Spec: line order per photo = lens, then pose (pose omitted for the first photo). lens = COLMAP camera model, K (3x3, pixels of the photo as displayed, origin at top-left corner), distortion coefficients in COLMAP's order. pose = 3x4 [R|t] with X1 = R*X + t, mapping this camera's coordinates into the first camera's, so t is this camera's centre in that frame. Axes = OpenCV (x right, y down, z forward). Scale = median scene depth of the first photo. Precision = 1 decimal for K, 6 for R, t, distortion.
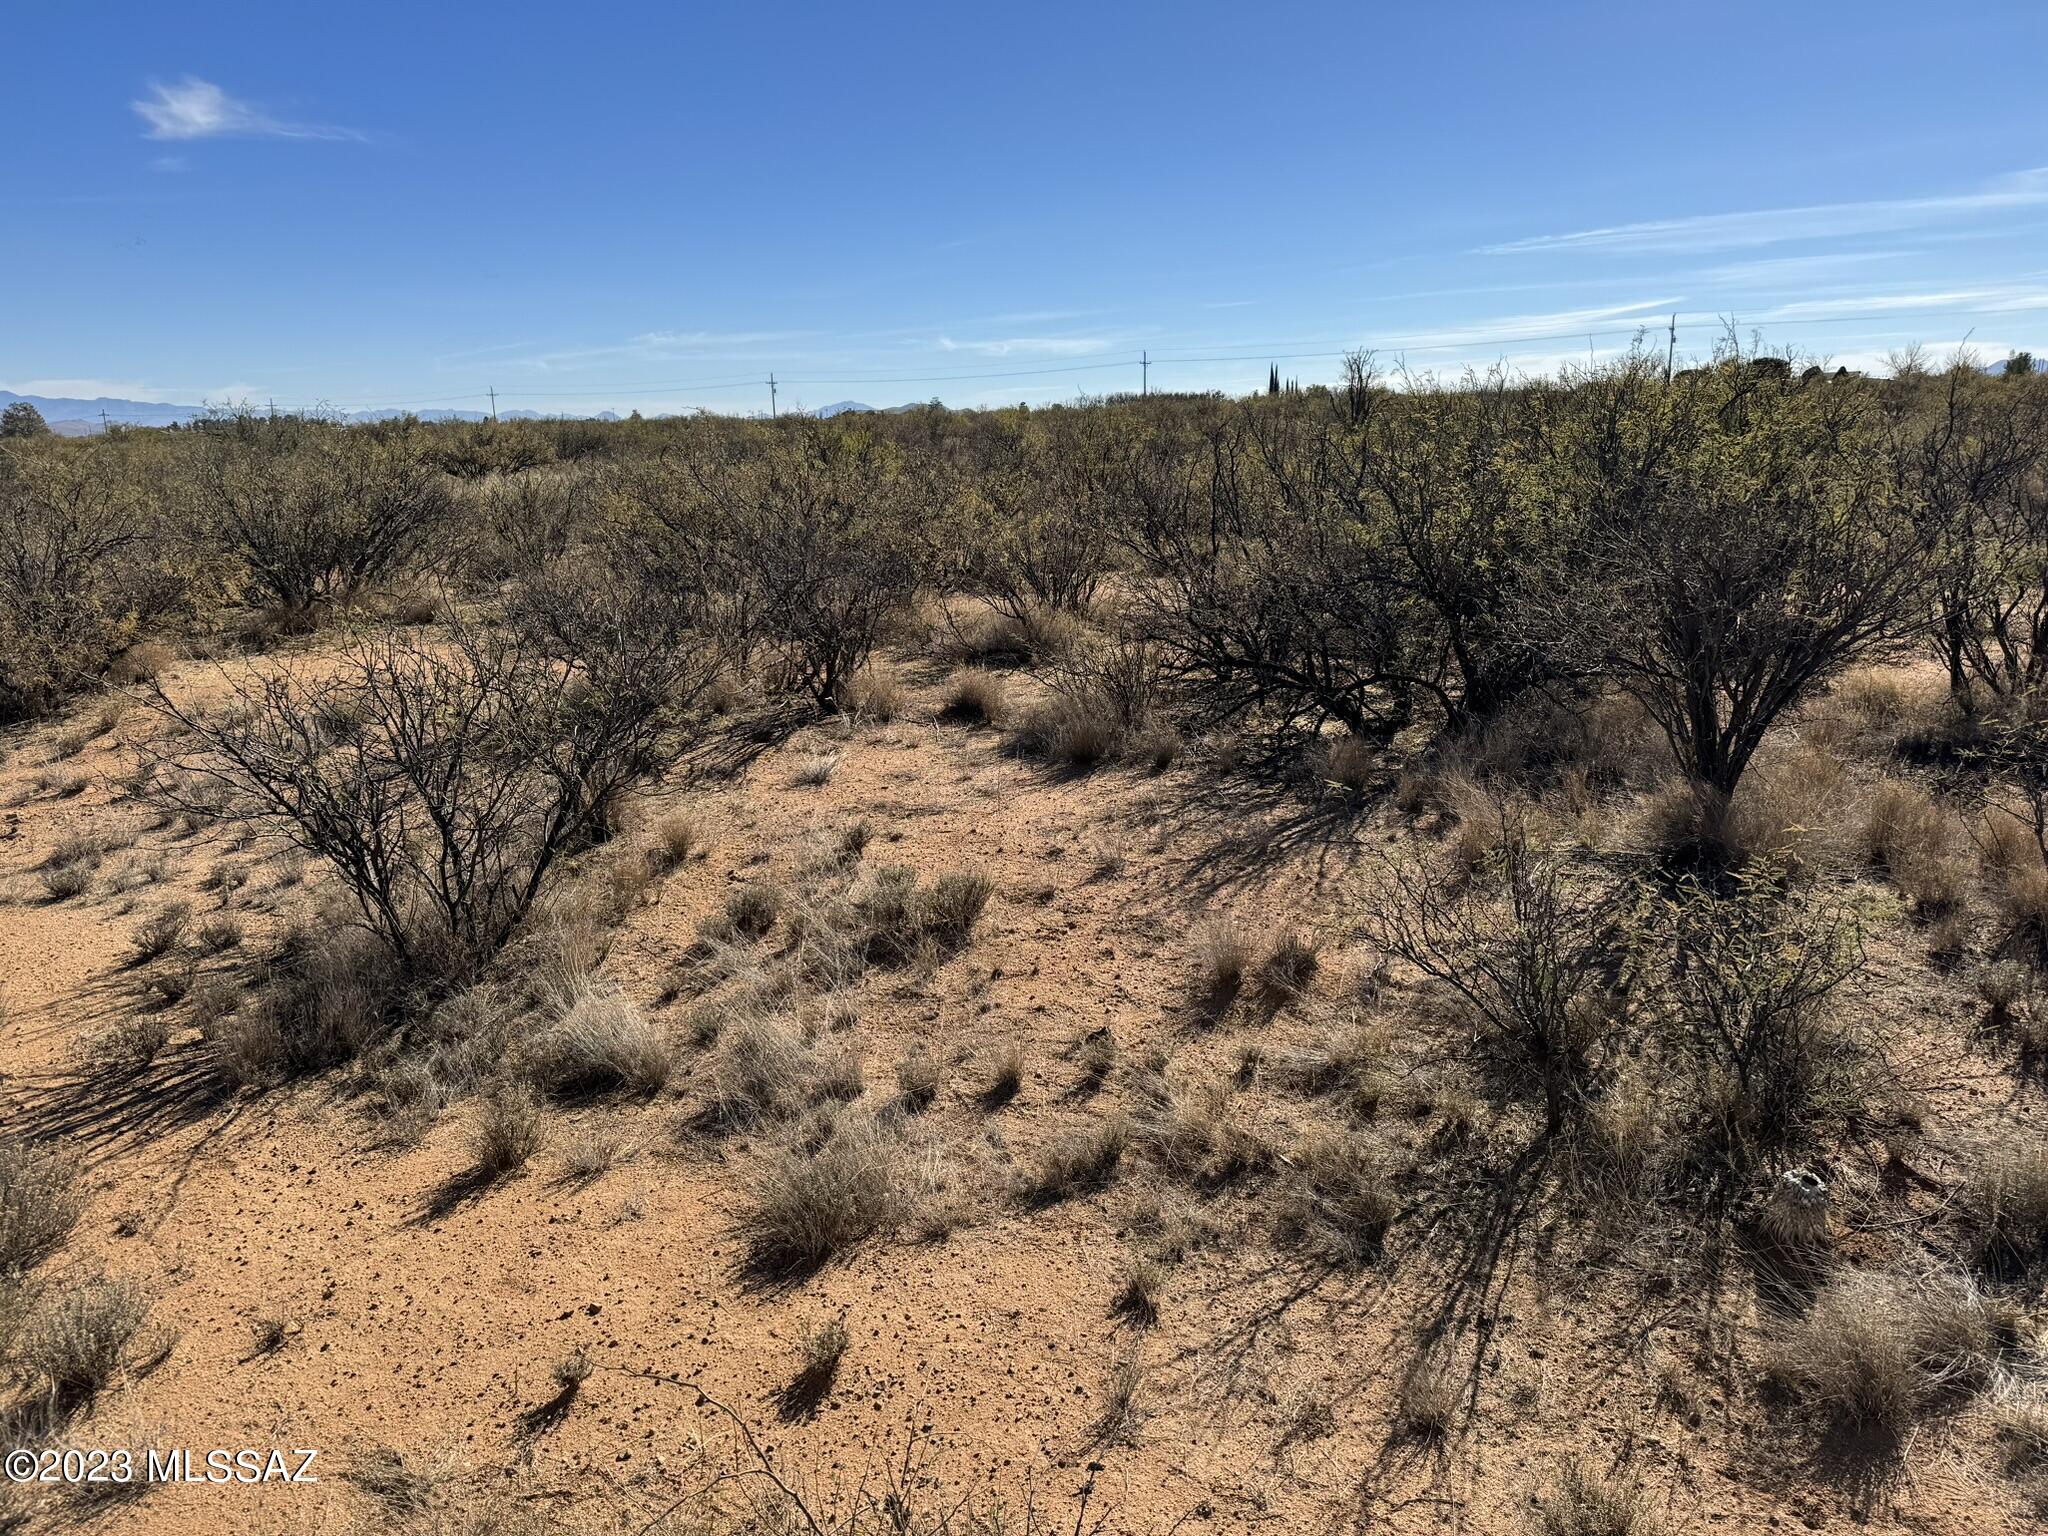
lens RADIAL K [[1414.8, 0, 1036.9], [0, 1414.8, 766.1], [0, 0, 1]] dist [0.069343, -0.084034]
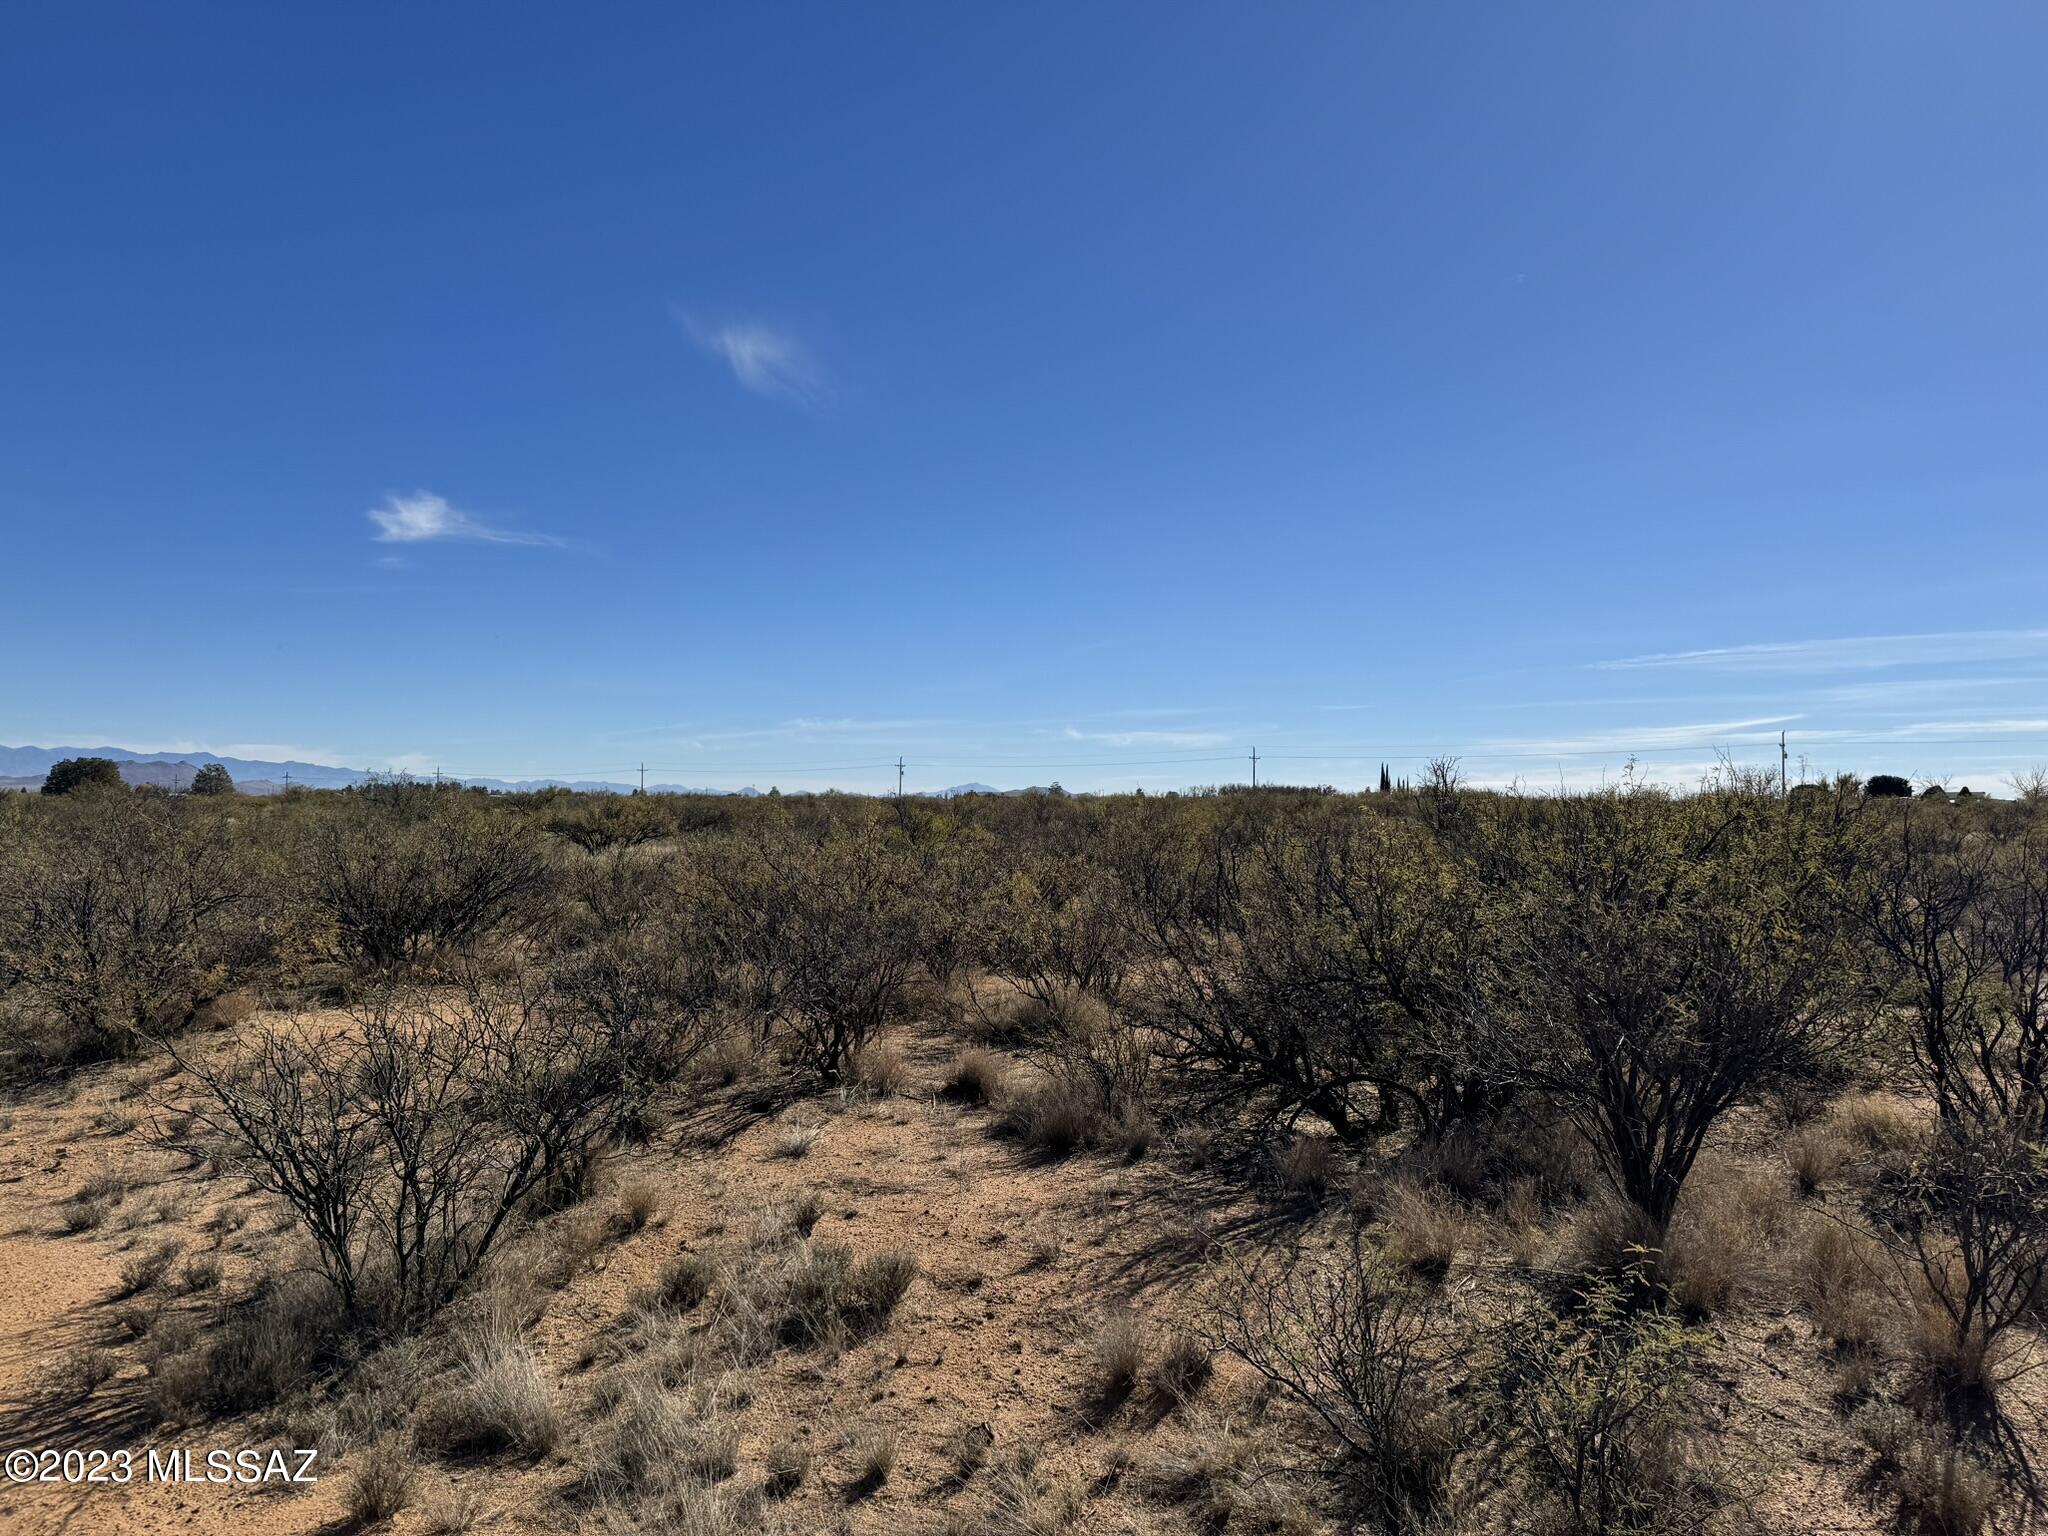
lens RADIAL K [[1414.8, 0, 1055.7], [0, 1414.8, 766.2], [0, 0, 1]] dist [0.069343, -0.084034]
pose [[0.996487, 0.031993, -0.077398, 0.103906], [-0.051183, 0.964132, -0.260441, -0.001319], [0.066289, 0.263487, 0.962383, -0.058932]]
